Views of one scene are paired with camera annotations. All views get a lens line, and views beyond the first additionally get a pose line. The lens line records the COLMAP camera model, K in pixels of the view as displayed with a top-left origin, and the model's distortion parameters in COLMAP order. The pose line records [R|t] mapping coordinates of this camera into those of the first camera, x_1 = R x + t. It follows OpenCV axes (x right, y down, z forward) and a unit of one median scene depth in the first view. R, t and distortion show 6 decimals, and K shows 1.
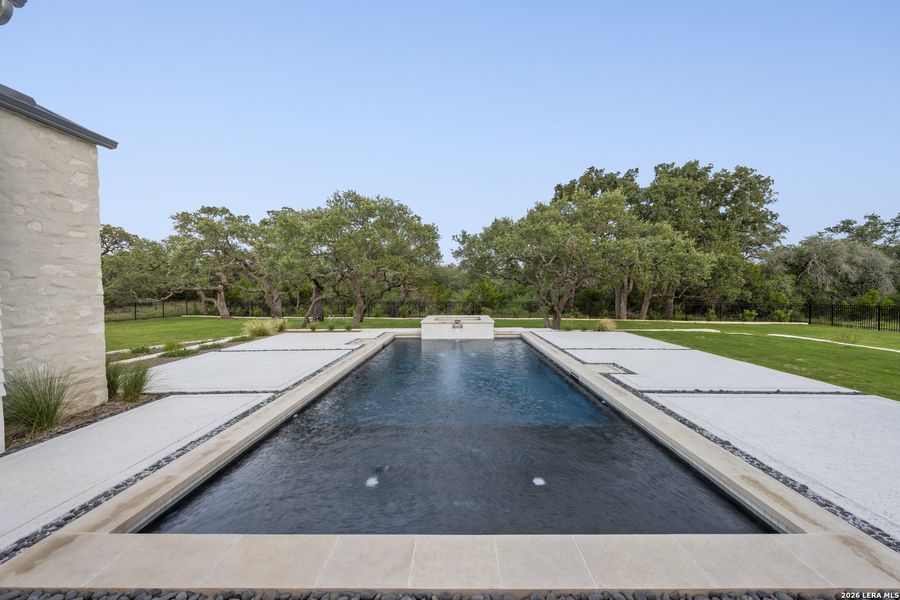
lens RADIAL K [[310.6, 0, 450.0], [0, 310.6, 300.0], [0, 0, 1]] dist [-0.001383, -0.000234]
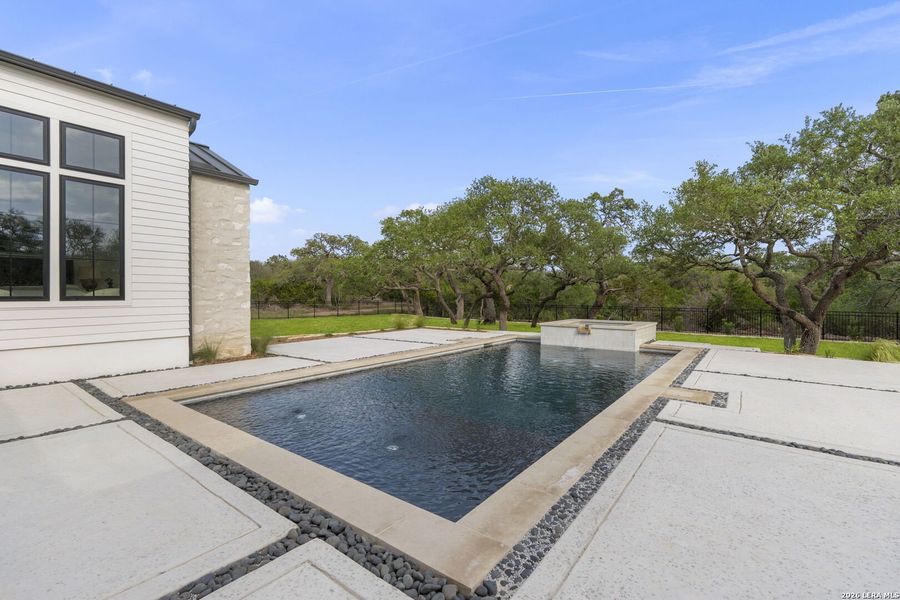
lens RADIAL K [[405.0, 0, 450.0], [0, 405.0, 300.0], [0, 0, 1]] dist [-0.000631, 0.000004]
pose [[0.795876, 0.015058, -0.605273, 0.849711], [-0.025694, 0.999630, -0.008916, 0.059455], [0.604915, 0.022648, 0.795968, 0.024742]]
